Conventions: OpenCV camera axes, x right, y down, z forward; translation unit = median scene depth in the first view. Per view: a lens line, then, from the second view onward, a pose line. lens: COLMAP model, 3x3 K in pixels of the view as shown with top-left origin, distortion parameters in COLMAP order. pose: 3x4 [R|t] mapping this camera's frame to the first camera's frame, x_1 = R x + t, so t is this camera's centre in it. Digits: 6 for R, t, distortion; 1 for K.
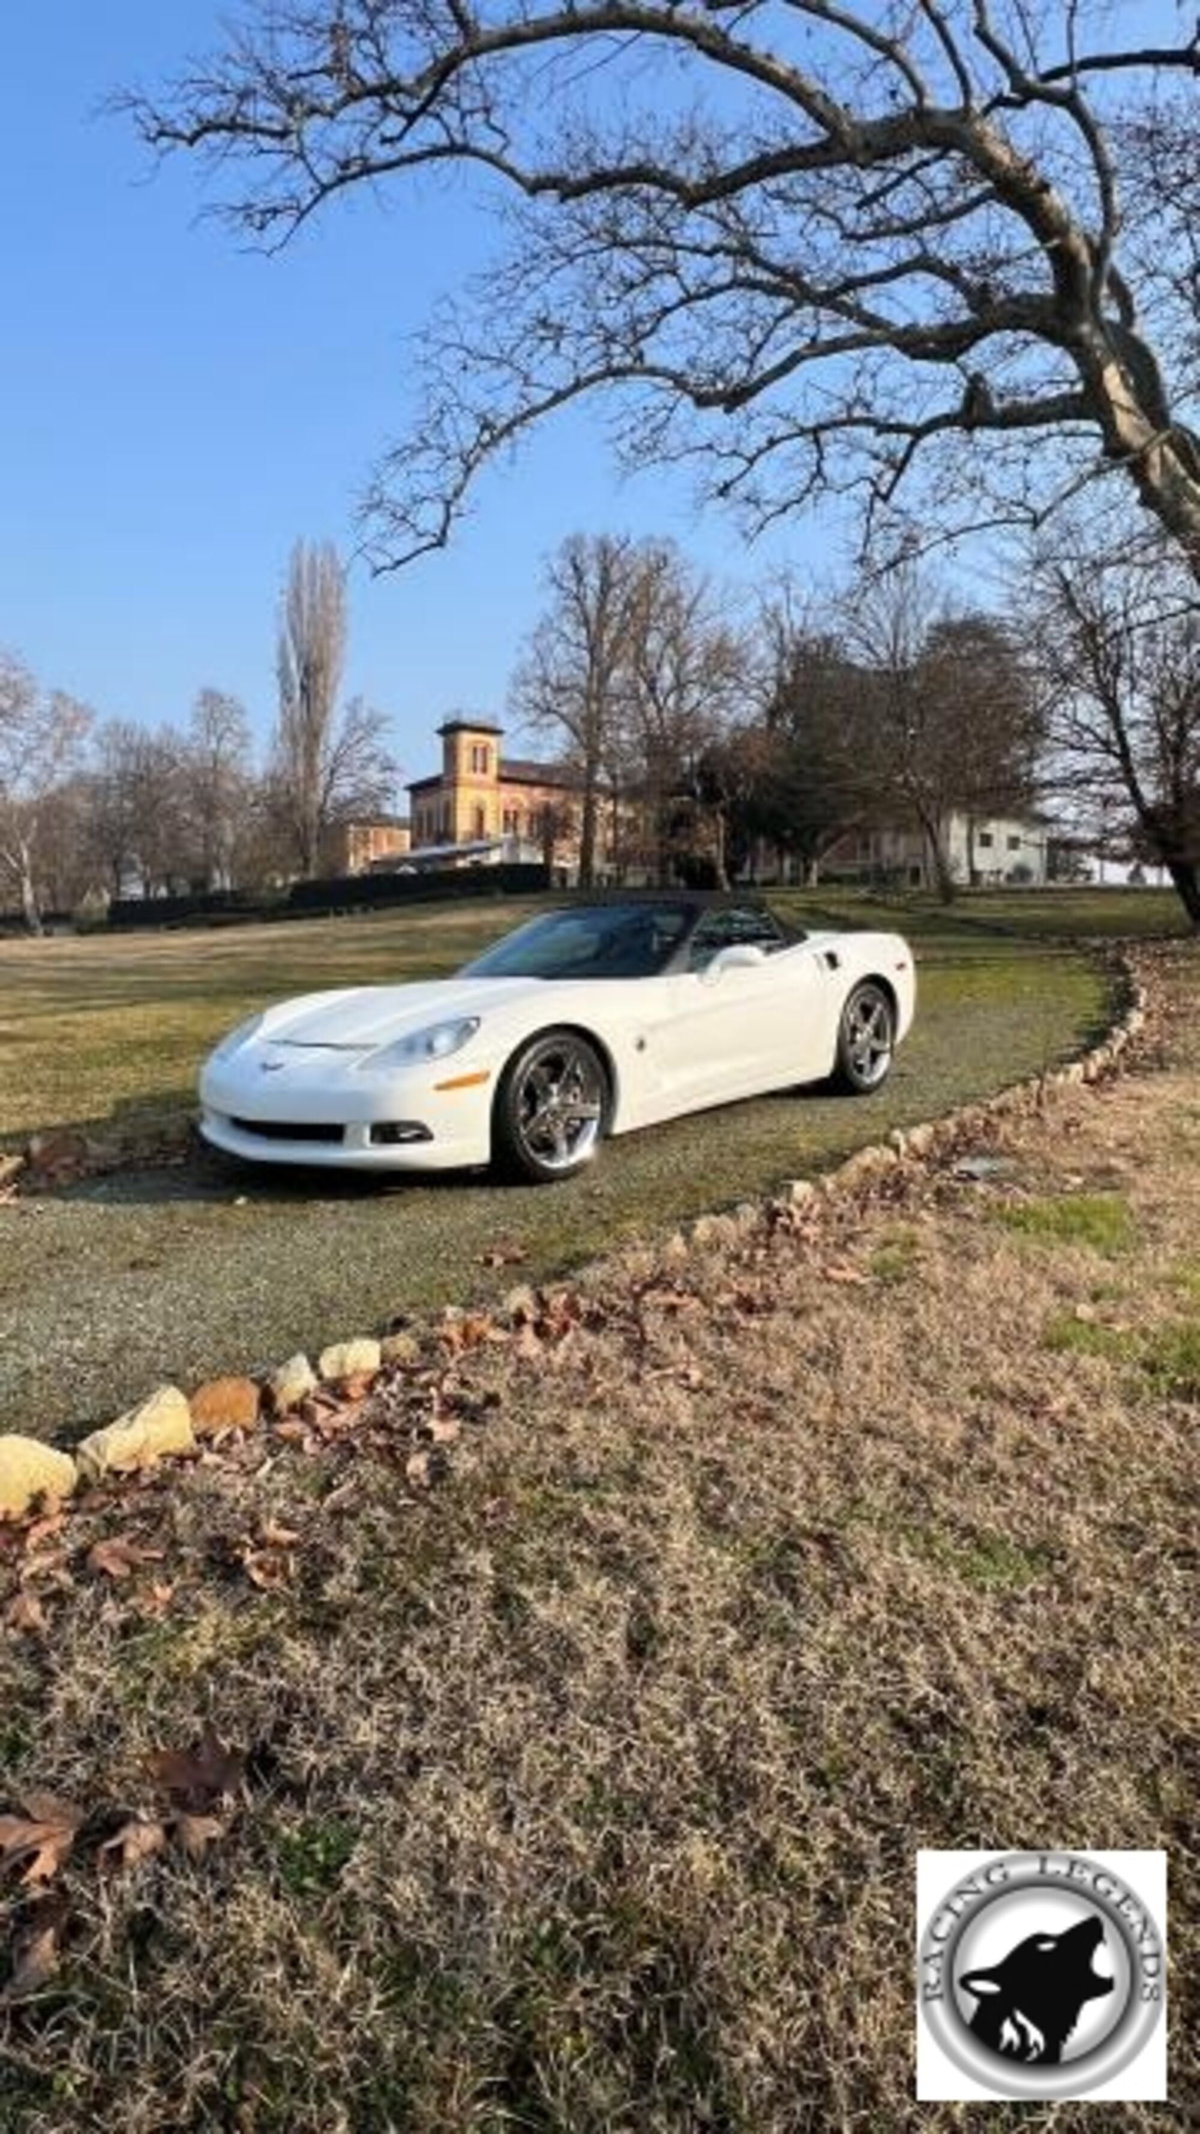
lens RADIAL K [[1586.5, 0, 600.0], [0, 1586.5, 1067.0], [0, 0, 1]] dist [0.052838, -0.005649]
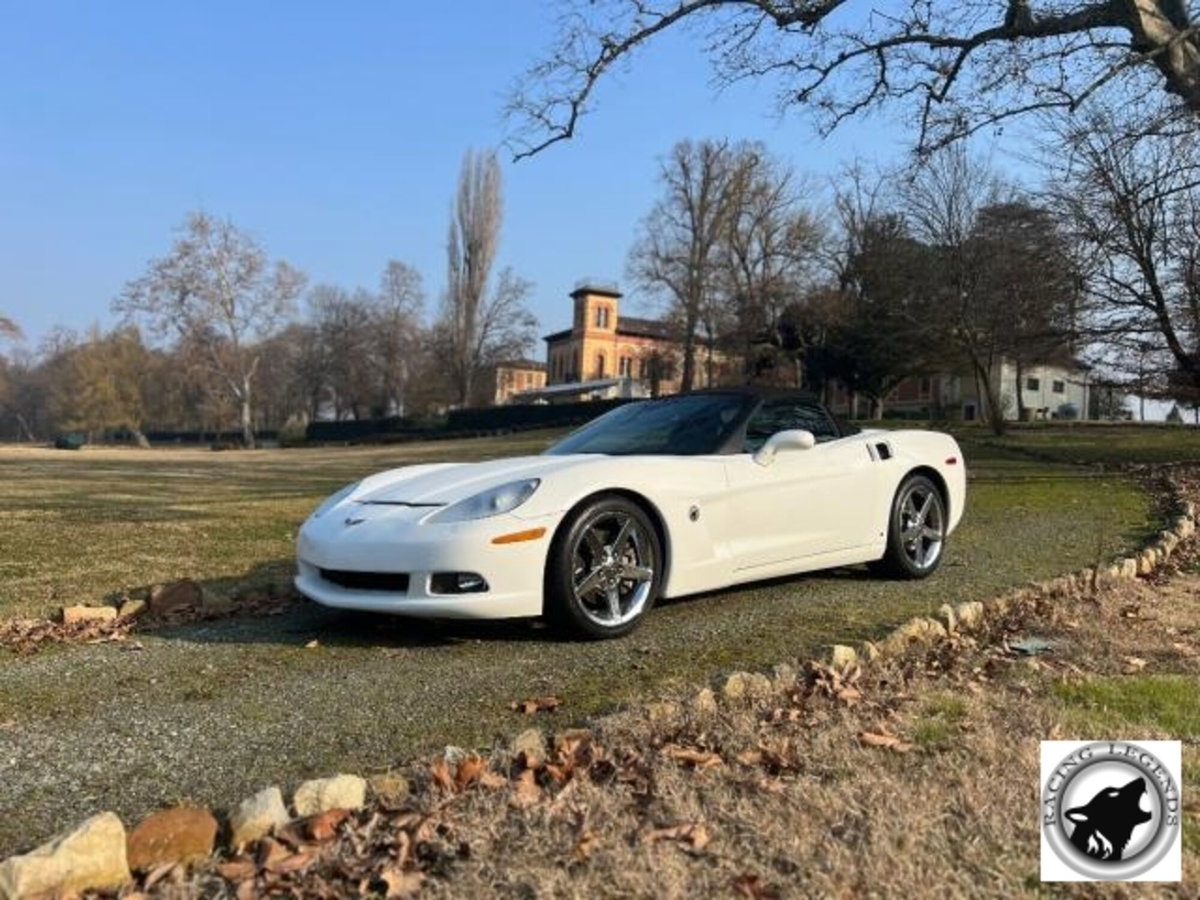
lens RADIAL K [[1080.0, 0, 600.0], [0, 1080.0, 450.0], [0, 0, 1]] dist [0.102556, -0.128984]
pose [[0.989598, 0.017502, -0.142792, 0.050786], [-0.039158, 0.987865, -0.150296, 0.042360], [0.138429, 0.154324, 0.978275, 0.209381]]
